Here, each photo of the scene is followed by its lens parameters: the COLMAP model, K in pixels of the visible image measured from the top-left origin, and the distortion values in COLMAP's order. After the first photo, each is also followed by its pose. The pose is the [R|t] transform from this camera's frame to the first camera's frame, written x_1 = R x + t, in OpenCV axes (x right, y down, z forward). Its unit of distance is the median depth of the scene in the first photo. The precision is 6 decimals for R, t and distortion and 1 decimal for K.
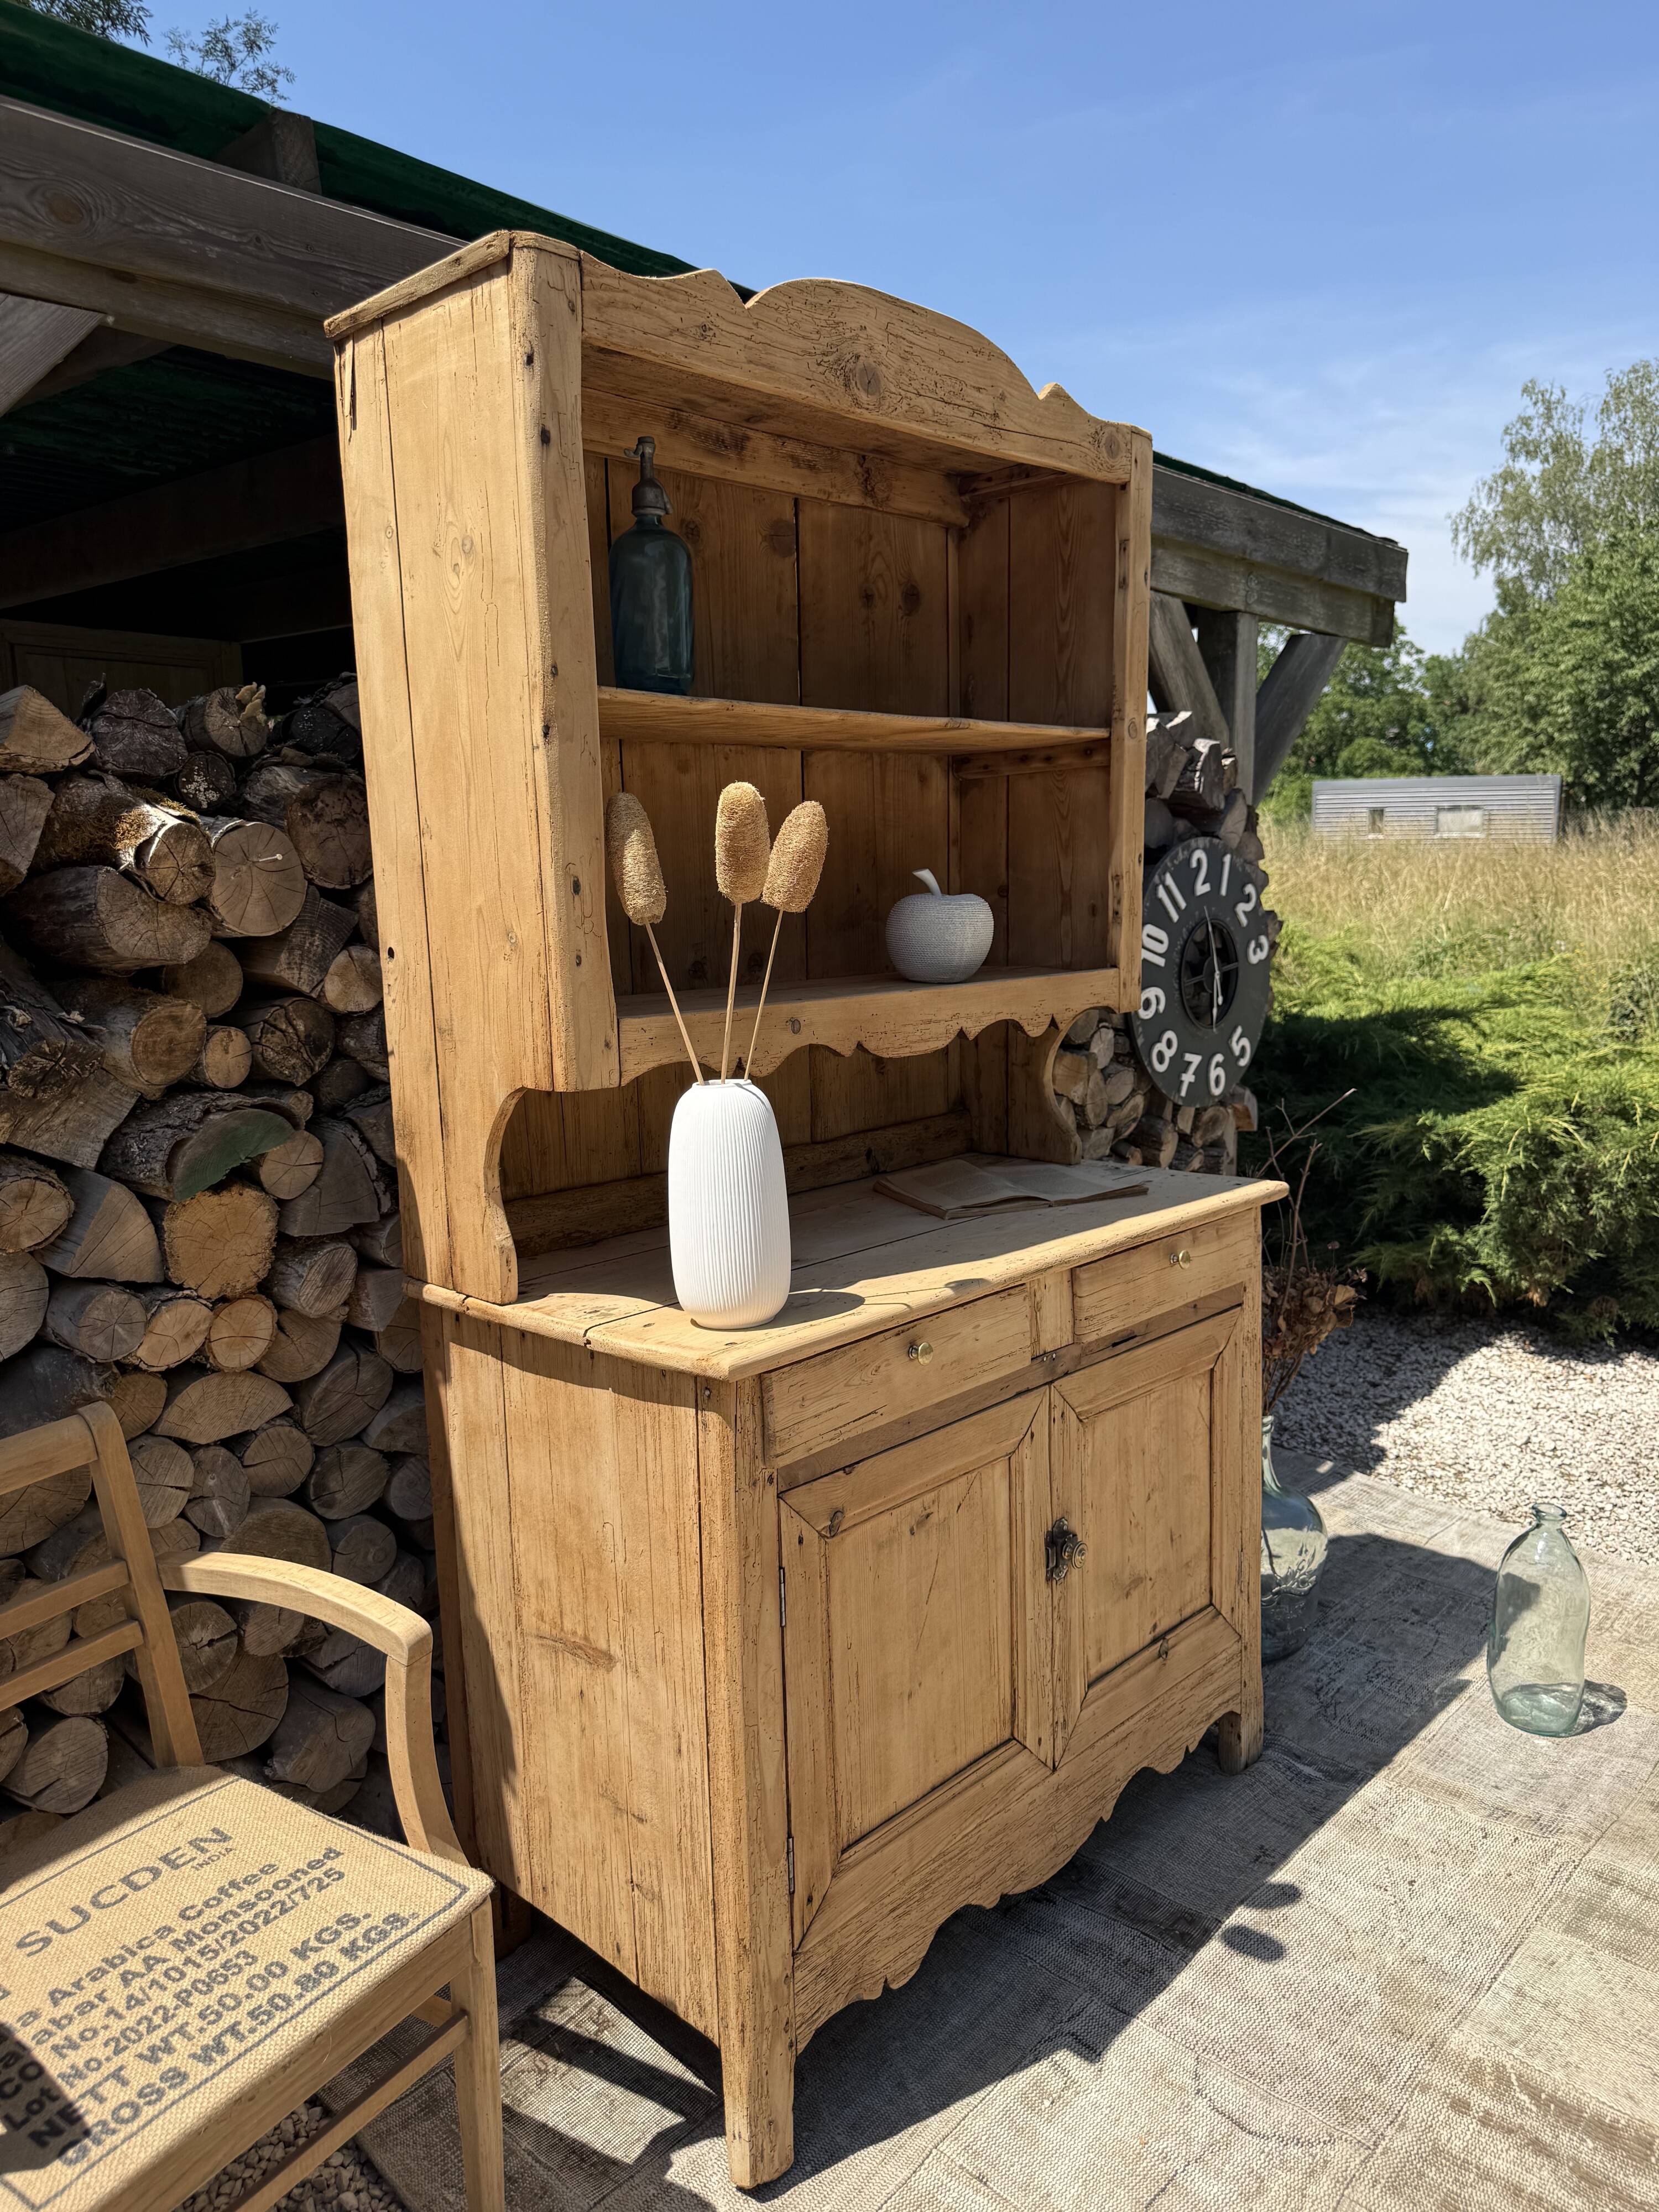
lens RADIAL K [[1576.7, 0, 829.0], [0, 1576.7, 1113.2], [0, 0, 1]] dist [0.028181, -0.040525]
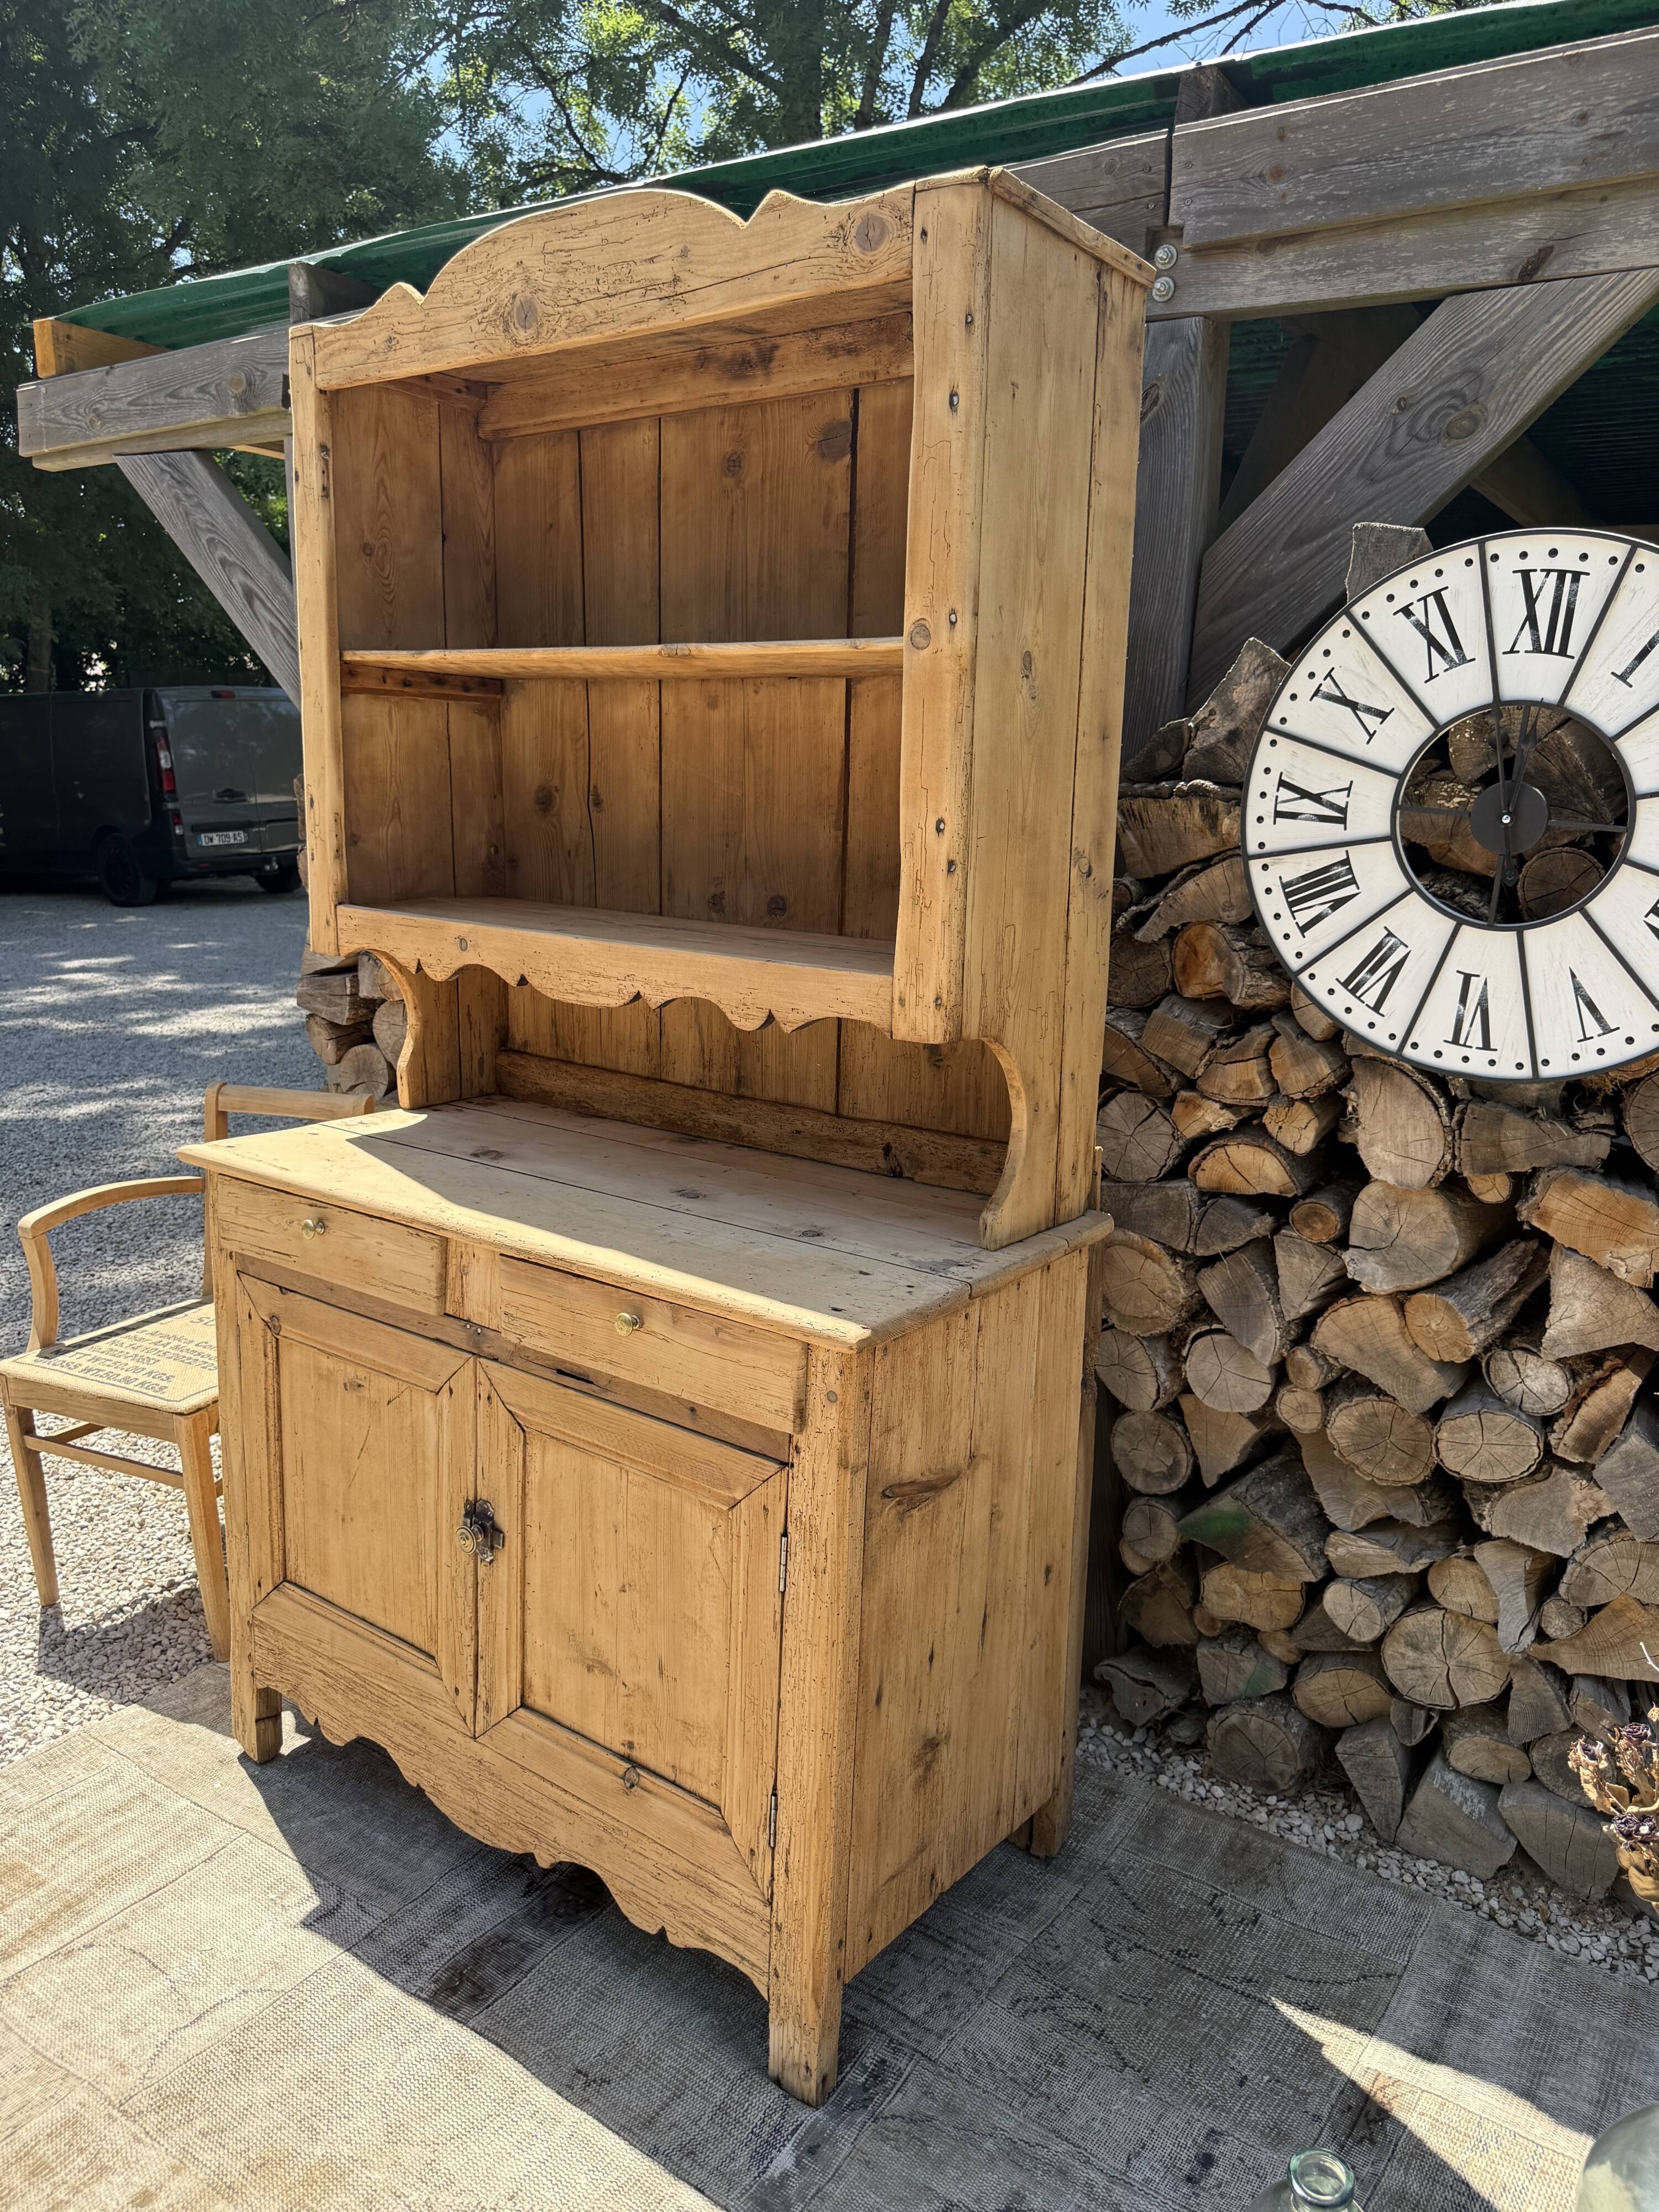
lens RADIAL K [[1576.7, 0, 826.6], [0, 1576.7, 1111.5], [0, 0, 1]] dist [0.028181, -0.040525]
pose [[0.122178, 0.238746, -0.963365, 1.049251], [-0.179110, 0.960005, 0.215198, -0.214994], [0.976213, 0.146256, 0.160053, 1.024318]]
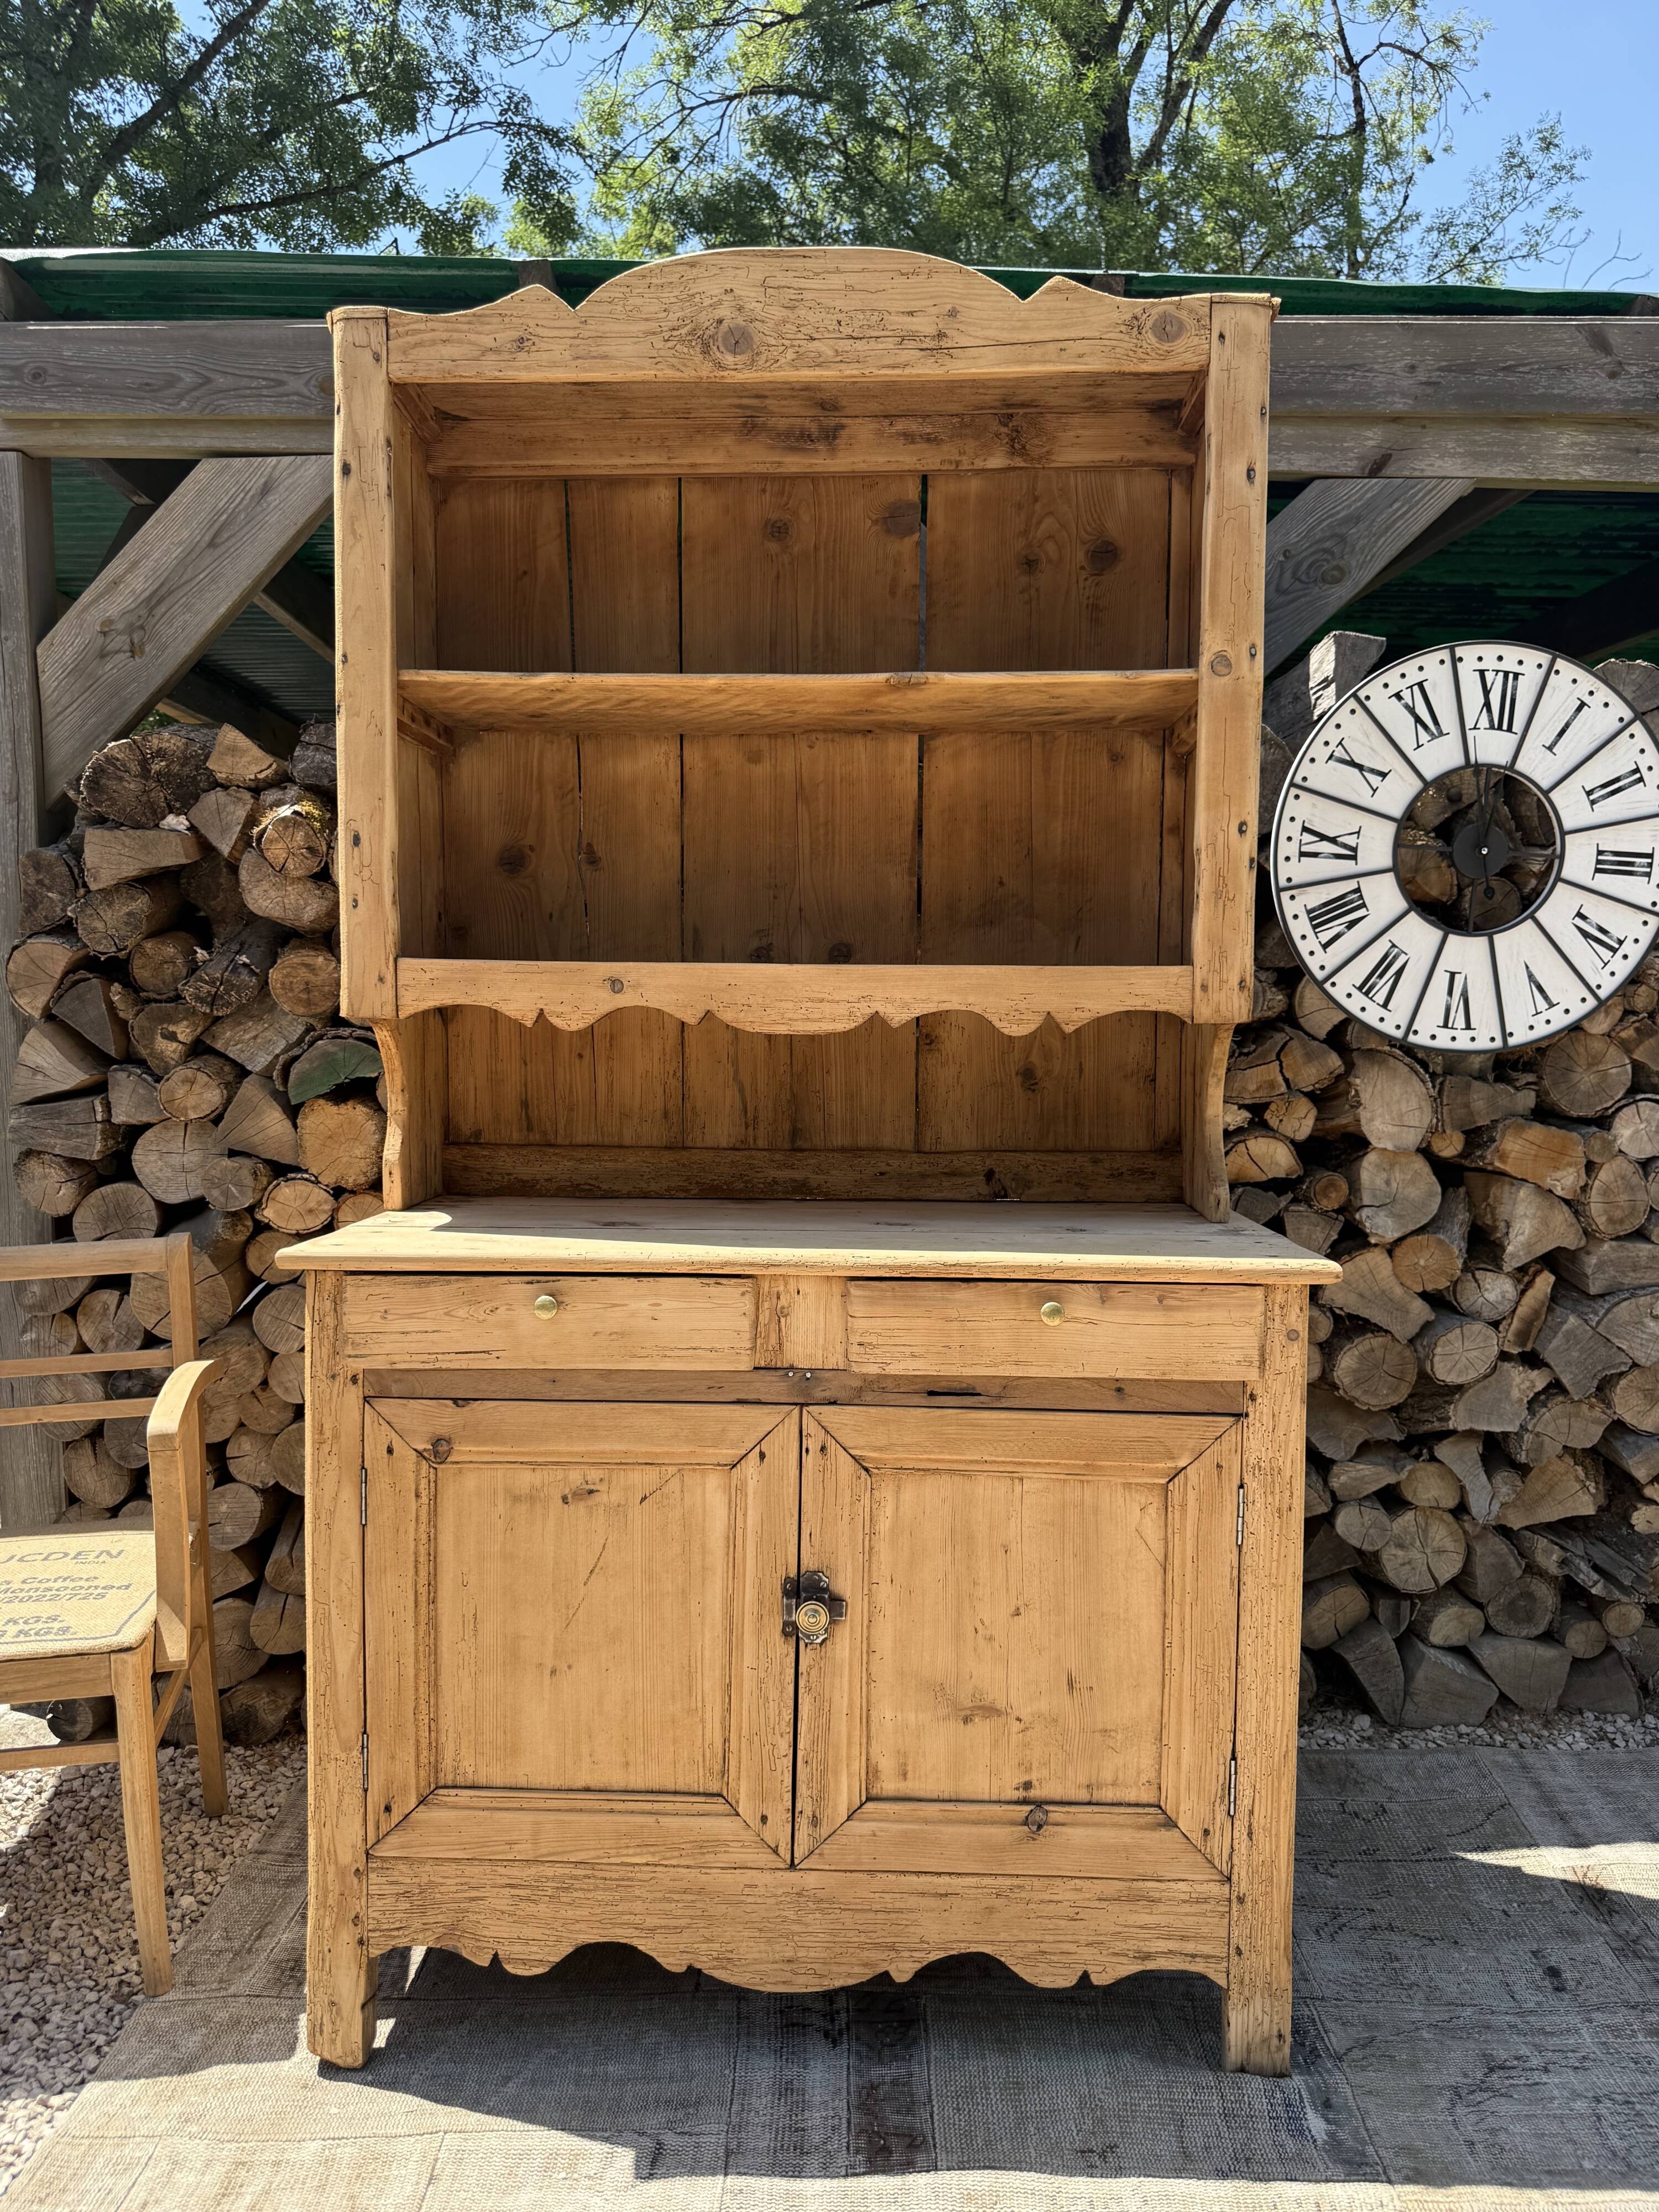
lens RADIAL K [[1576.7, 0, 825.8], [0, 1576.7, 1110.6], [0, 0, 1]] dist [0.028181, -0.040525]
pose [[0.662105, 0.075784, -0.745570, 0.780907], [-0.135202, 0.990629, -0.019373, 0.024389], [0.737114, 0.113630, 0.666146, 0.406492]]
